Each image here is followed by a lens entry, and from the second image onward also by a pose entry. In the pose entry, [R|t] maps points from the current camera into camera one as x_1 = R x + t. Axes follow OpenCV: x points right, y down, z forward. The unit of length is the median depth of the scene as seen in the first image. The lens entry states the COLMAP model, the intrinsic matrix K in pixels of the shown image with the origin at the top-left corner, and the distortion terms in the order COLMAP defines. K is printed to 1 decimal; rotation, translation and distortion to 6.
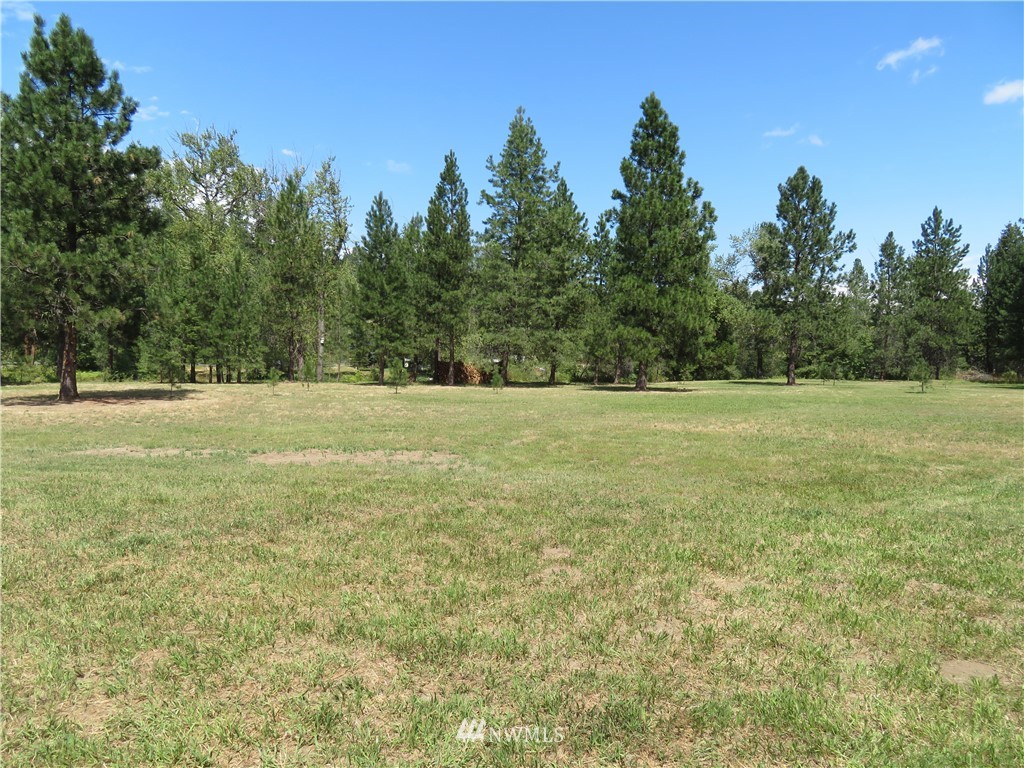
lens RADIAL K [[737.2, 0, 522.3], [0, 737.2, 383.8], [0, 0, 1]] dist [0.006155, 0.018593]
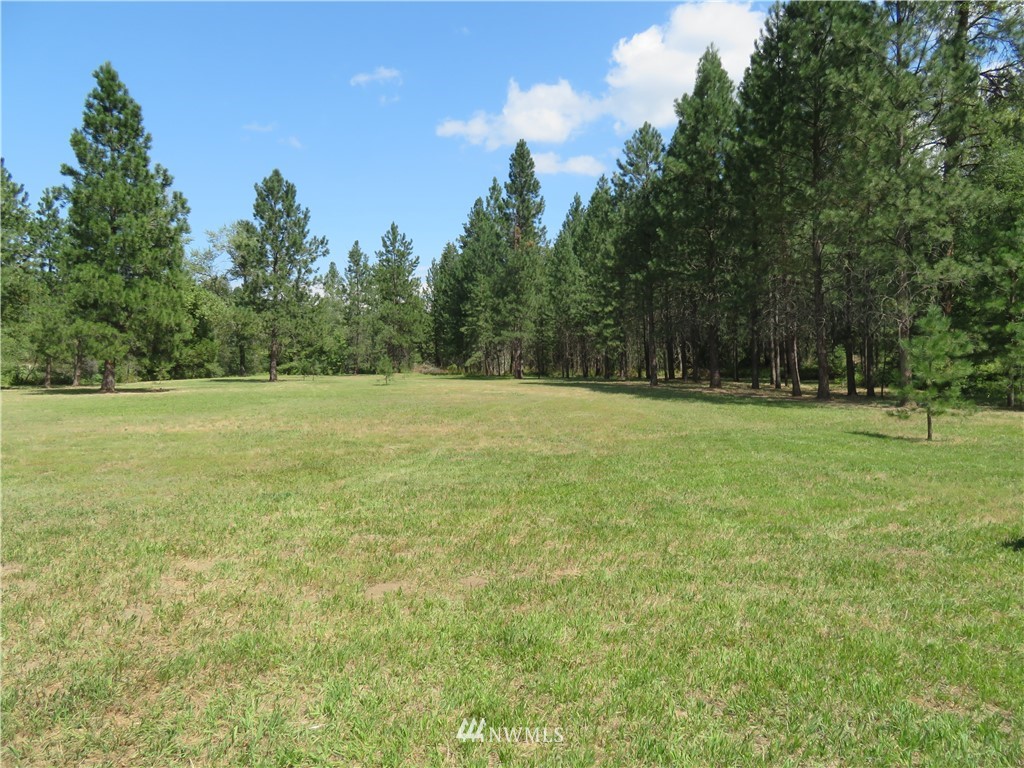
lens RADIAL K [[737.2, 0, 513.9], [0, 737.2, 384.7], [0, 0, 1]] dist [0.006155, 0.018593]
pose [[0.789127, -0.031881, 0.613402, -0.002122], [0.028702, 0.999475, 0.015022, 0.000280], [-0.613559, 0.005752, 0.789628, -0.020547]]
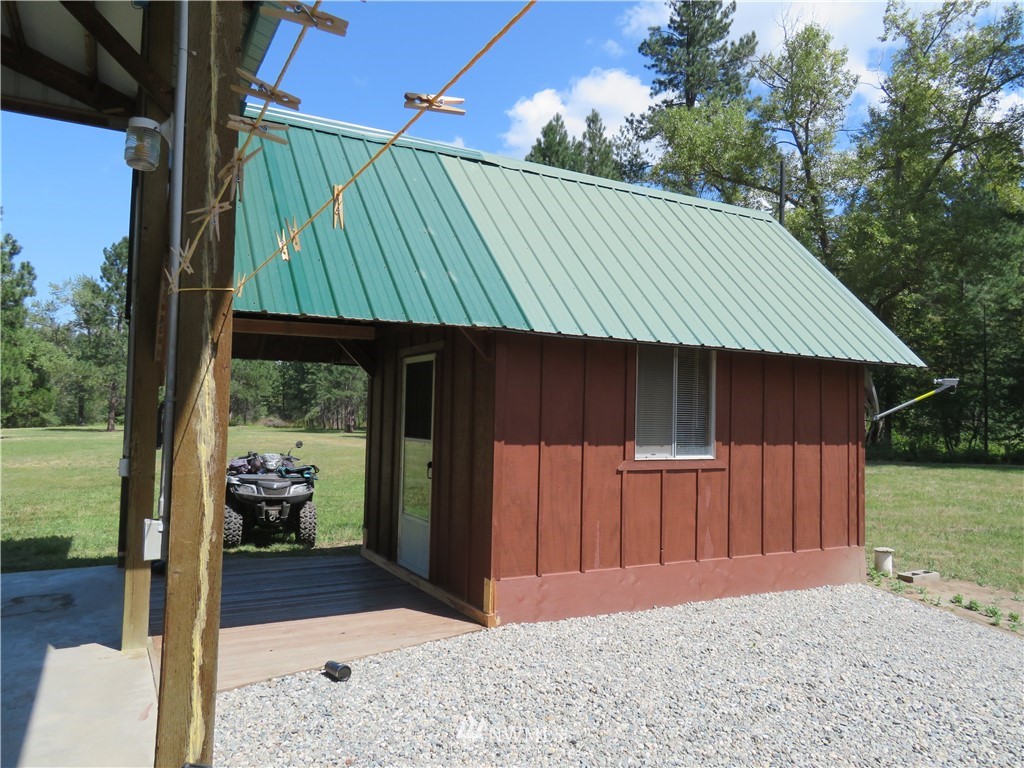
lens RADIAL K [[737.2, 0, 521.9], [0, 737.2, 378.5], [0, 0, 1]] dist [0.006155, 0.018593]
pose [[0.665139, 0.041061, 0.745590, -0.072193], [0.010906, 0.997846, -0.064683, 0.001712], [-0.746640, 0.051155, 0.663259, -0.259454]]
